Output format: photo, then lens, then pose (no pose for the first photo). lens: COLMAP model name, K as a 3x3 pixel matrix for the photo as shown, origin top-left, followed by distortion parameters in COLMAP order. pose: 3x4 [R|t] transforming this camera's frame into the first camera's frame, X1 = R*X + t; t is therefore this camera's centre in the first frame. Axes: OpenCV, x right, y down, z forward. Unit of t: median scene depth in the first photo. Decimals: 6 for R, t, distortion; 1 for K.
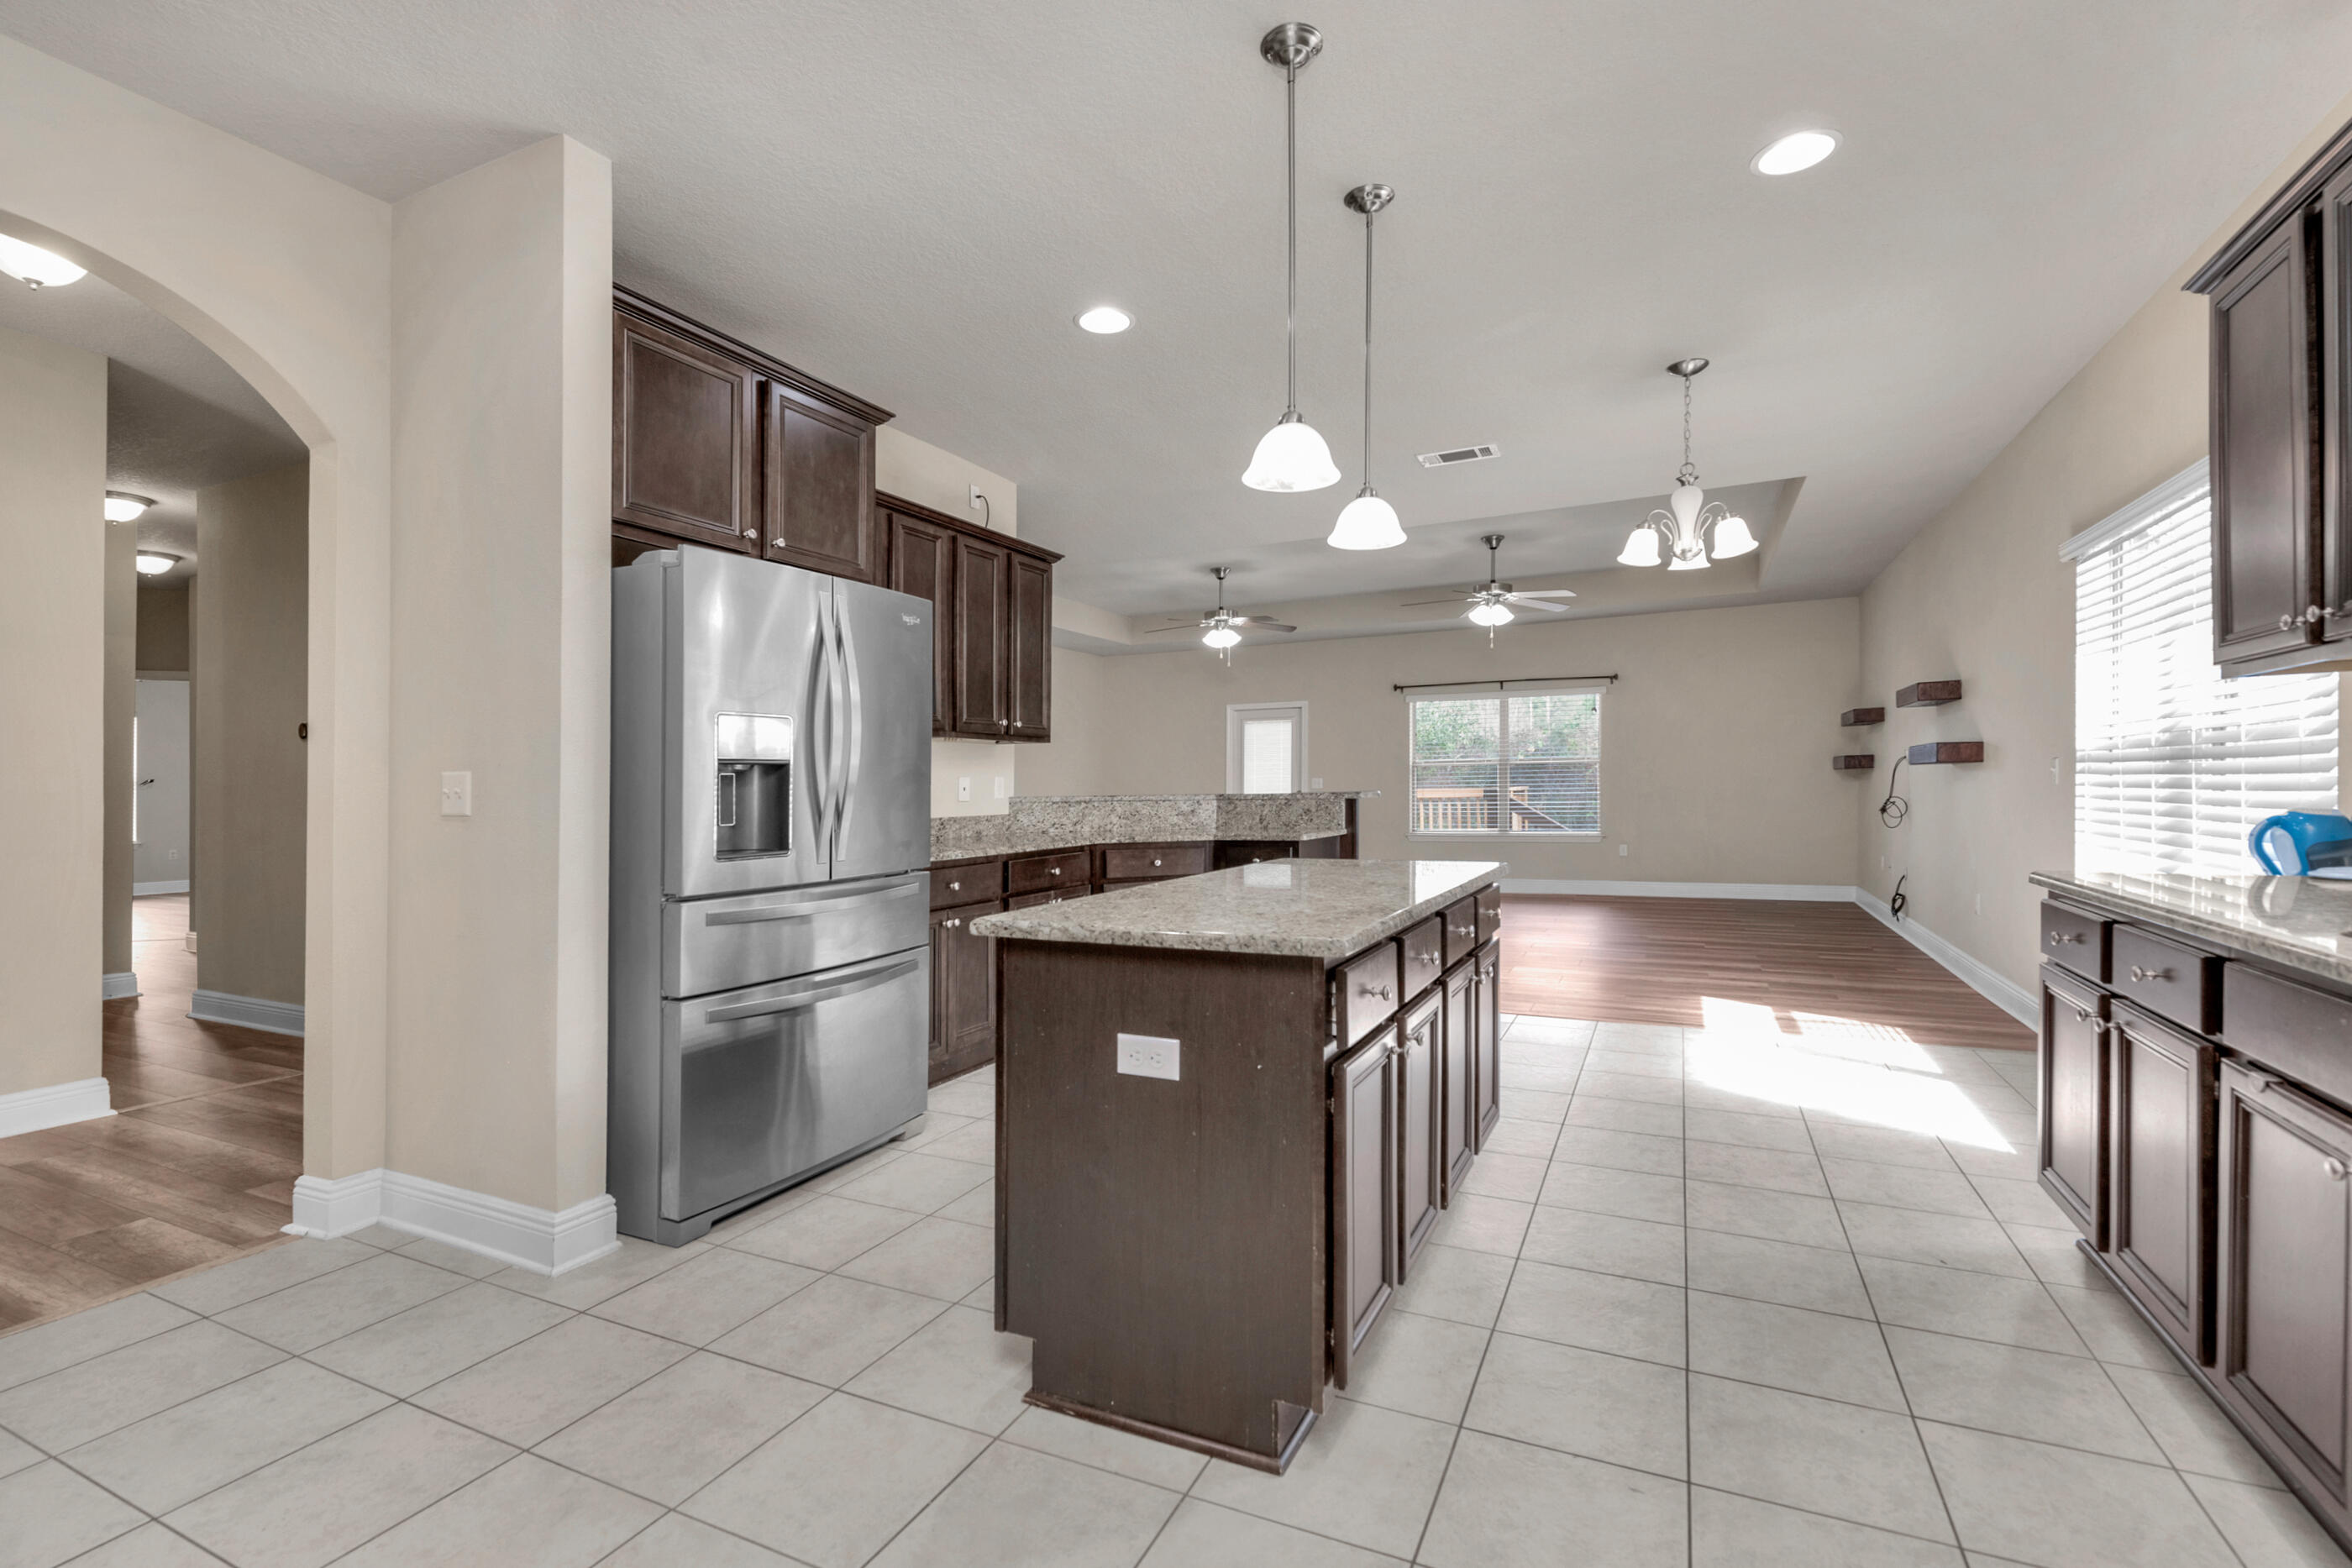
lens RADIAL K [[1042.7, 0, 1044.3], [0, 1042.7, 817.0], [0, 0, 1]] dist [0.002047, -0.004797]
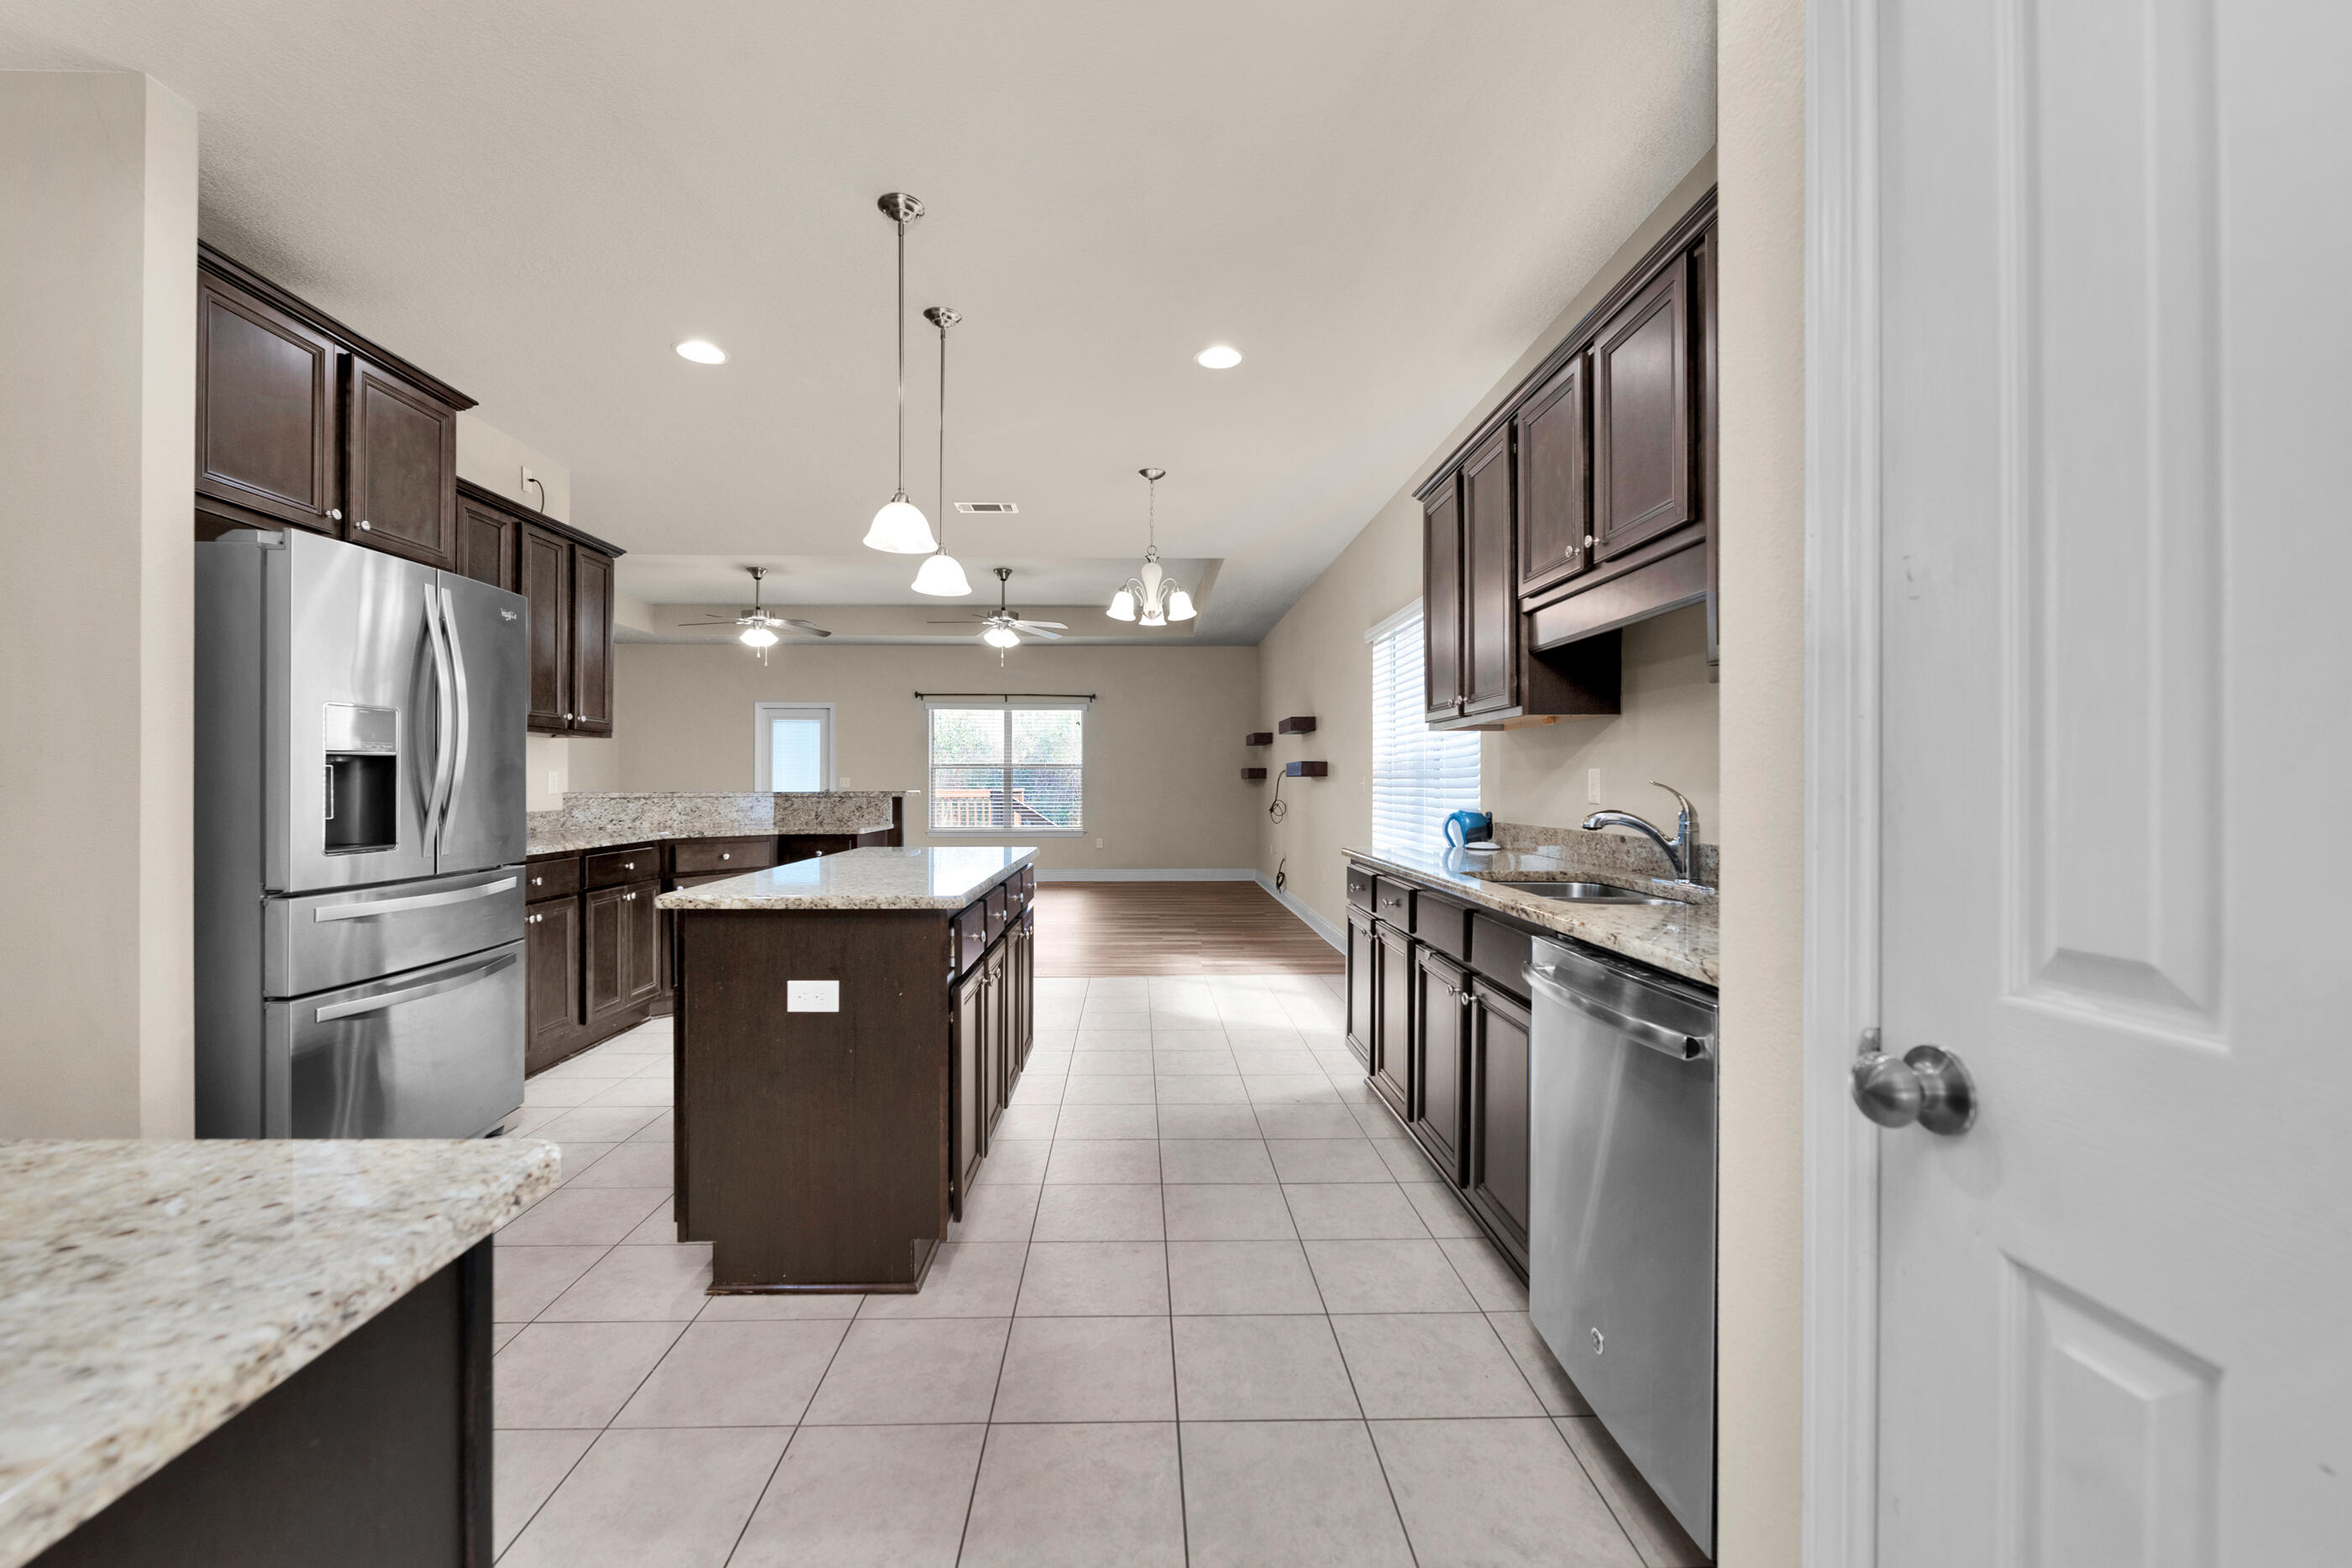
lens RADIAL K [[1074.7, 0, 1177.7], [0, 1074.7, 792.6], [0, 0, 1]] dist [-0.000064, -0.000716]
pose [[0.831694, 0.012594, 0.555091, -0.150684], [-0.000653, 0.999764, -0.021705, 0.003415], [-0.555233, 0.017690, 0.831507, -0.200795]]
